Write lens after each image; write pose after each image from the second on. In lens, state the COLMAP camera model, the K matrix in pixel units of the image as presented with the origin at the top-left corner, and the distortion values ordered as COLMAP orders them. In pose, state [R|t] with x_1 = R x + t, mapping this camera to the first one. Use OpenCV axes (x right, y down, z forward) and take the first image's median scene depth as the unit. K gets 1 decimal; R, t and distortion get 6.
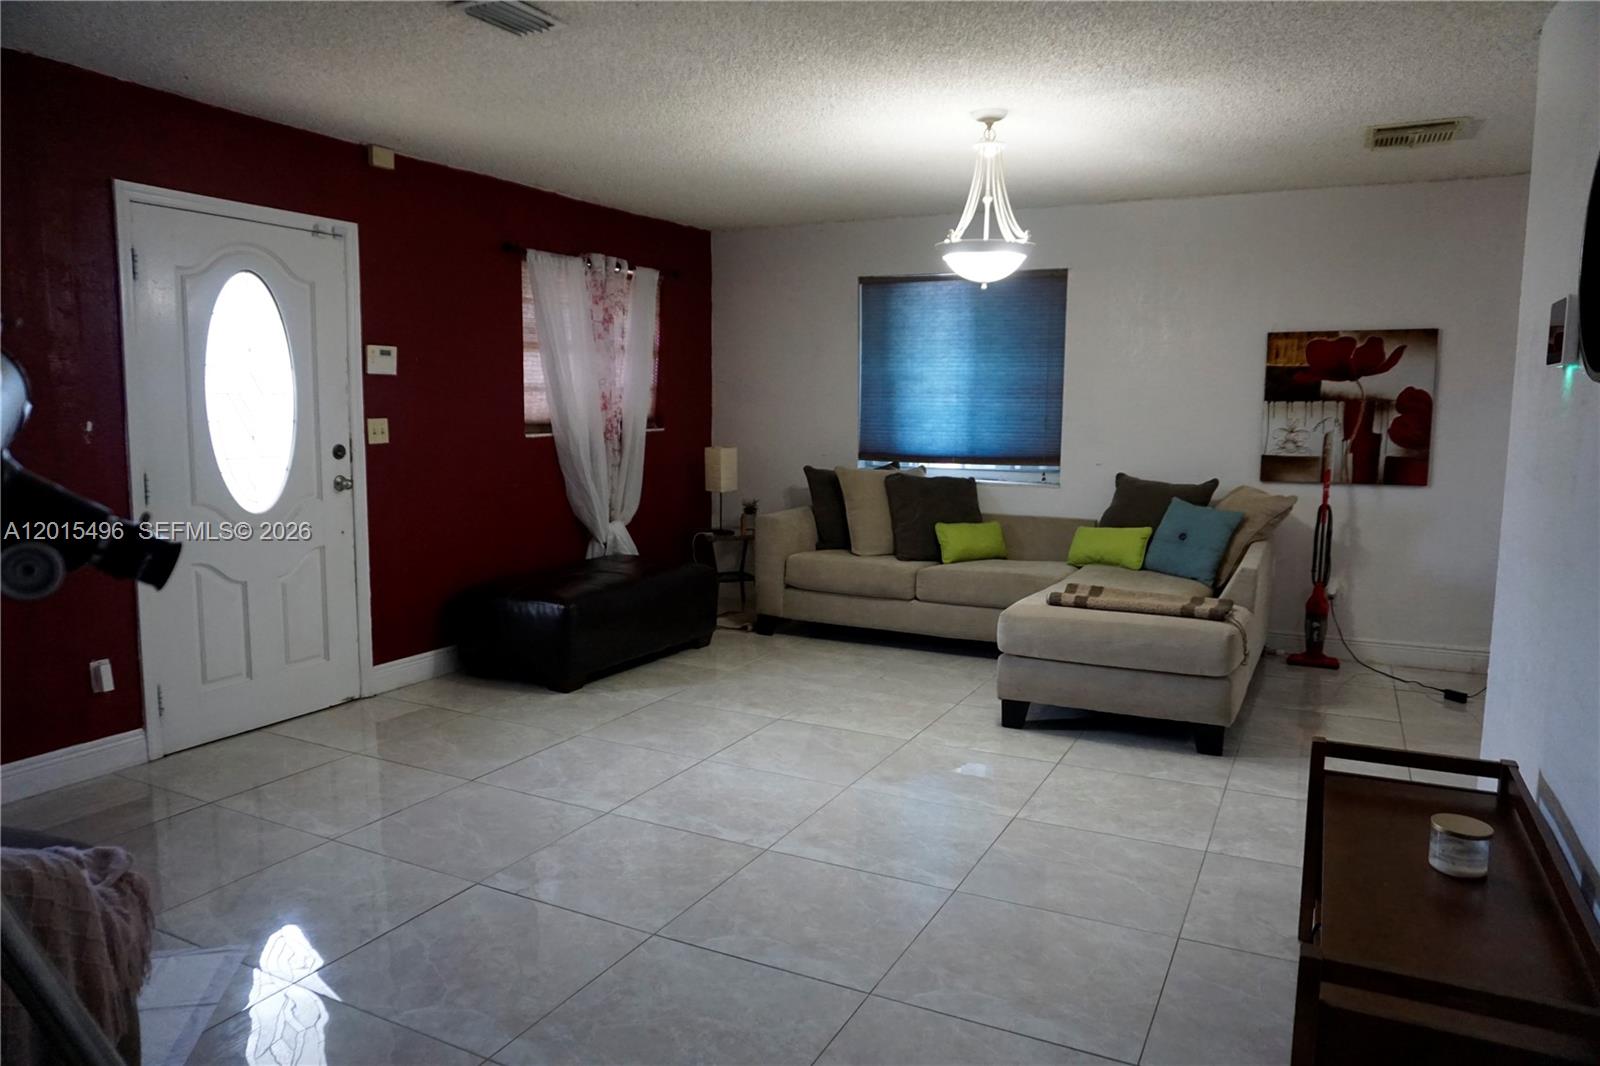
lens RADIAL K [[1069.2, 0, 803.1], [0, 1069.2, 533.3], [0, 0, 1]] dist [-0.047853, 0.032290]
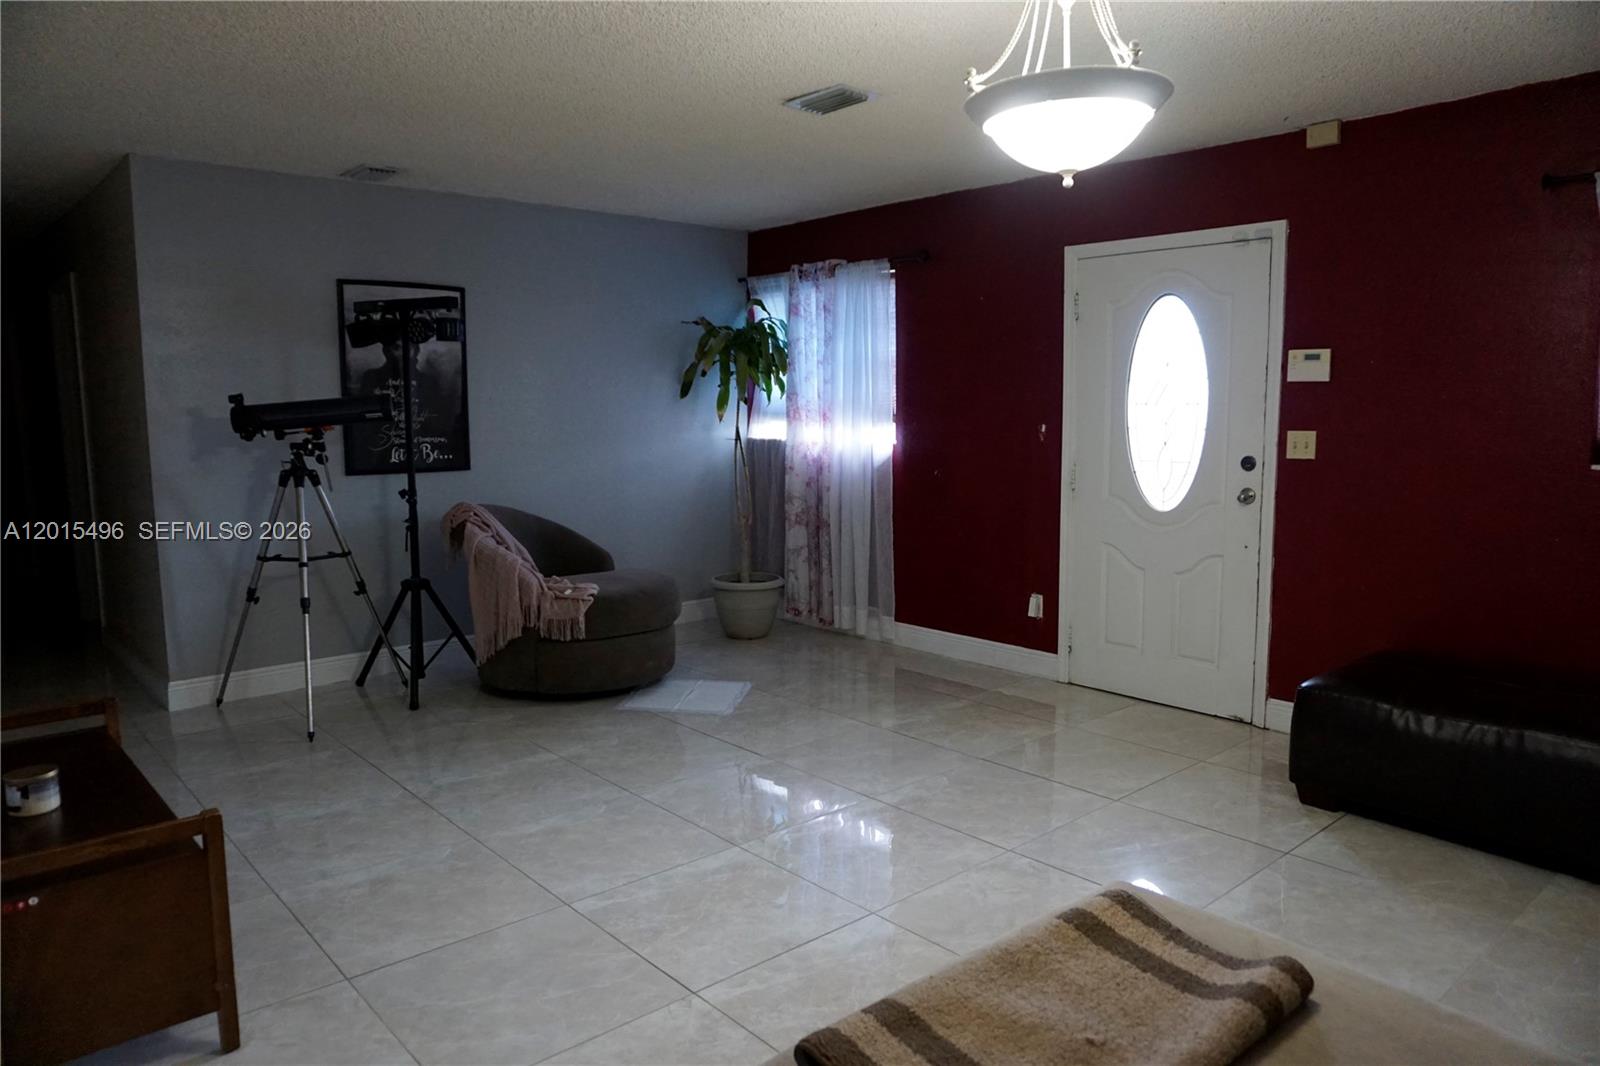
lens RADIAL K [[1069.2, 0, 802.3], [0, 1069.2, 531.4], [0, 0, 1]] dist [-0.047853, 0.032290]
pose [[-0.368790, 0.103767, -0.923702, 0.622314], [-0.113736, 0.981244, 0.155641, -0.122157], [0.922528, 0.162457, -0.350071, 0.987491]]
